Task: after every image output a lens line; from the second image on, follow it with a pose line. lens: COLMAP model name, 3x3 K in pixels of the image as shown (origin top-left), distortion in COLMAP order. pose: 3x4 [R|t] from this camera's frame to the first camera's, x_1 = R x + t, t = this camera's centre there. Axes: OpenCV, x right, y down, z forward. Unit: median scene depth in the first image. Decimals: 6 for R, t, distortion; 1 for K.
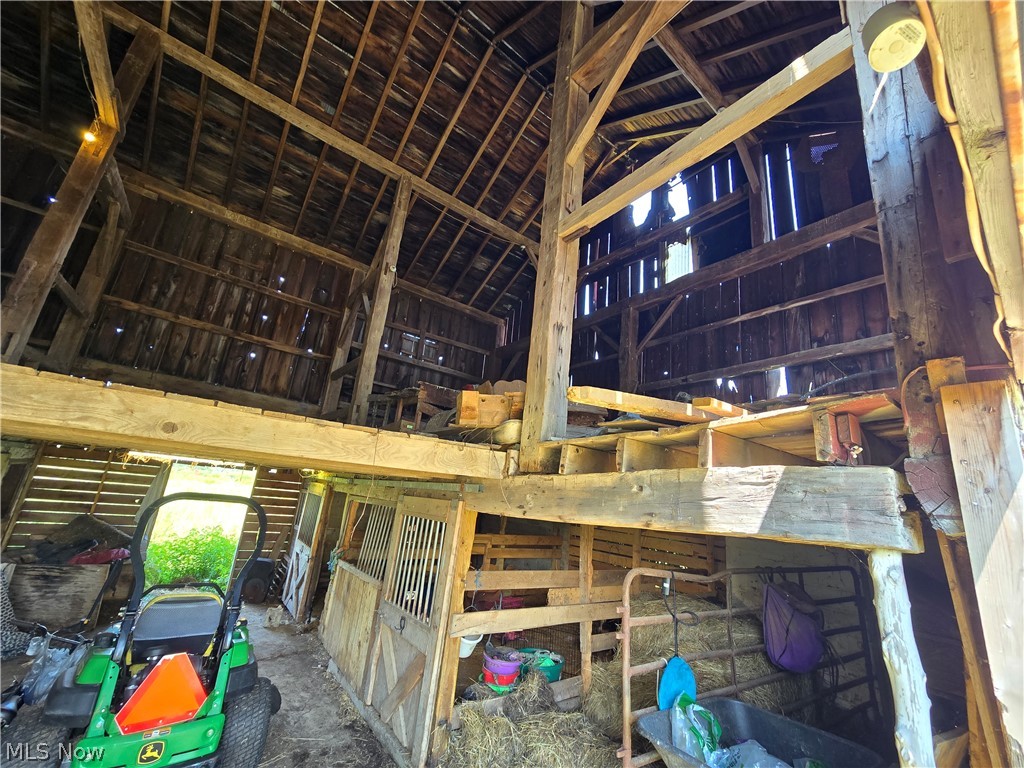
lens RADIAL K [[423.8, 0, 515.6], [0, 423.8, 382.6], [0, 0, 1]] dist [-0.003717, 0.003152]
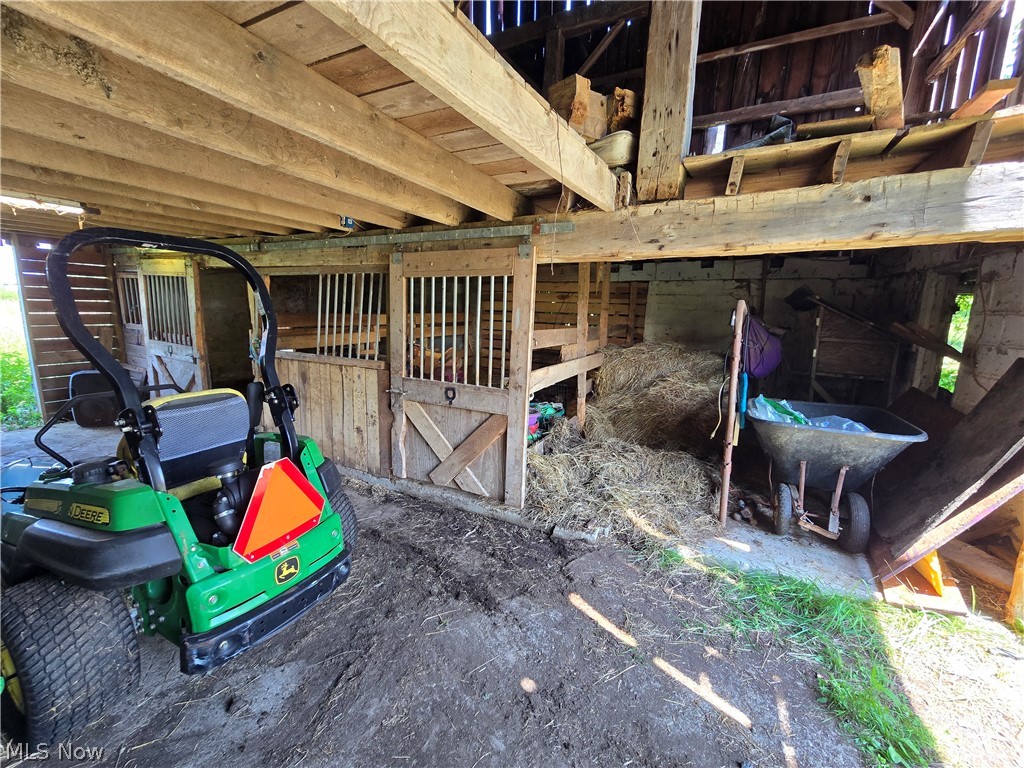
lens RADIAL K [[423.8, 0, 508.2], [0, 423.8, 384.1], [0, 0, 1]] dist [-0.003717, 0.003152]
pose [[0.904711, -0.140624, 0.402149, -0.305149], [-0.060879, 0.891591, 0.448730, 0.088682], [-0.421655, -0.430453, 0.798071, 0.153276]]
